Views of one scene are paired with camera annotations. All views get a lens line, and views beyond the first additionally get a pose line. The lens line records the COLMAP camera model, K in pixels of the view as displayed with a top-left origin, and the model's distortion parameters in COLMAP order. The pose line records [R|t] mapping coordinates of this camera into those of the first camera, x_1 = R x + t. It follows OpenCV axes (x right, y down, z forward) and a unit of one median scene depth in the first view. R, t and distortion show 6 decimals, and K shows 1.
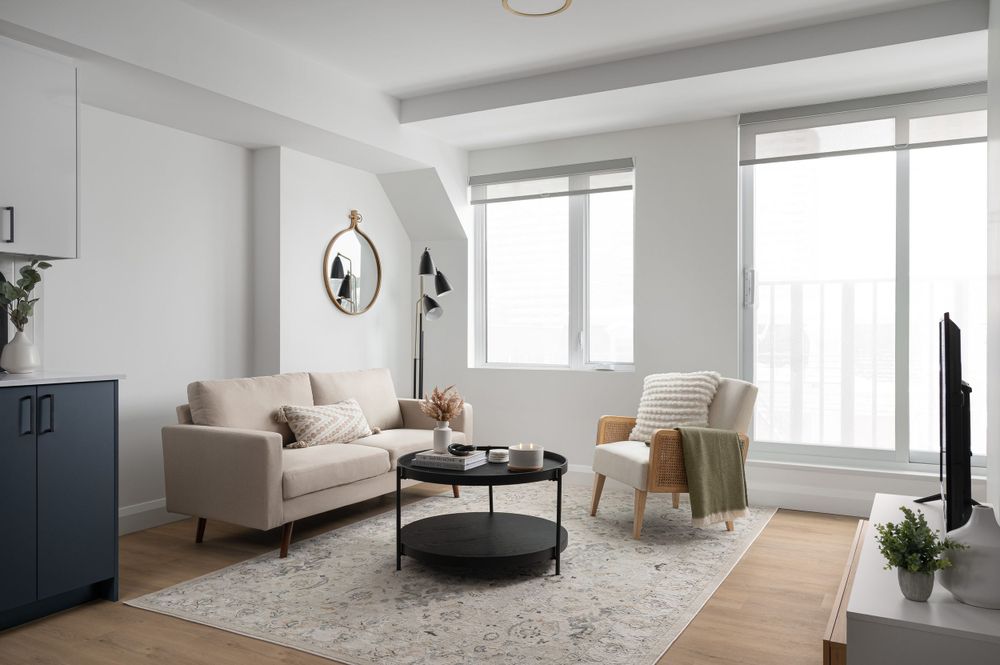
lens RADIAL K [[766.7, 0, 500.0], [0, 766.7, 332.5], [0, 0, 1]] dist [0.005745, 0.003659]
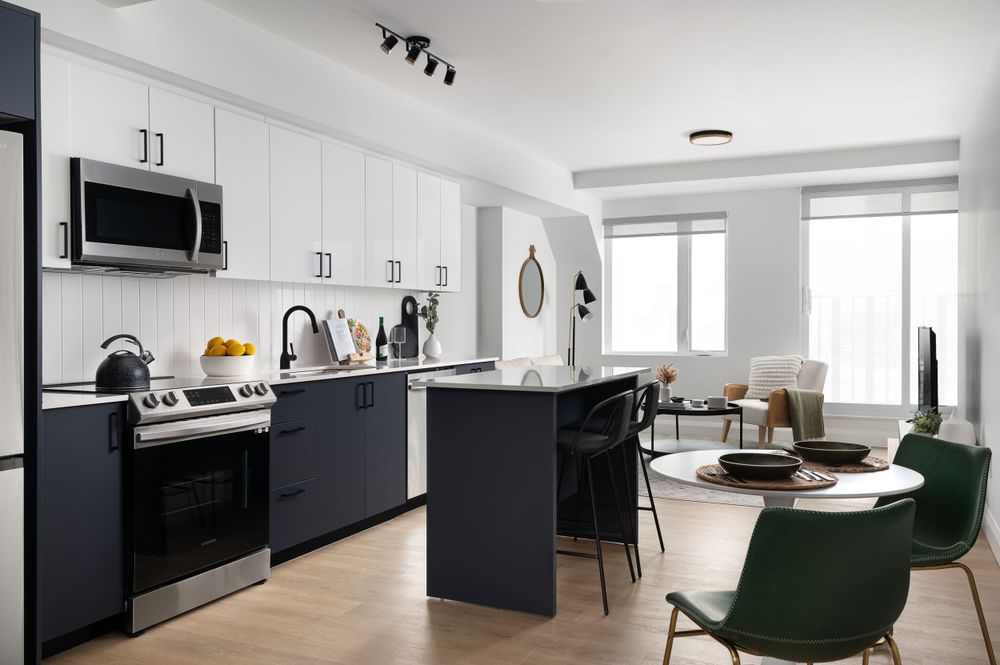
lens RADIAL K [[790.3, 0, 500.0], [0, 790.3, 332.5], [0, 0, 1]] dist [-0.006200, -0.002721]
pose [[0.997284, -0.003638, 0.073556, -0.389685], [0.002629, 0.999901, 0.013819, -0.018258], [-0.073599, -0.013588, 0.997195, -0.506913]]
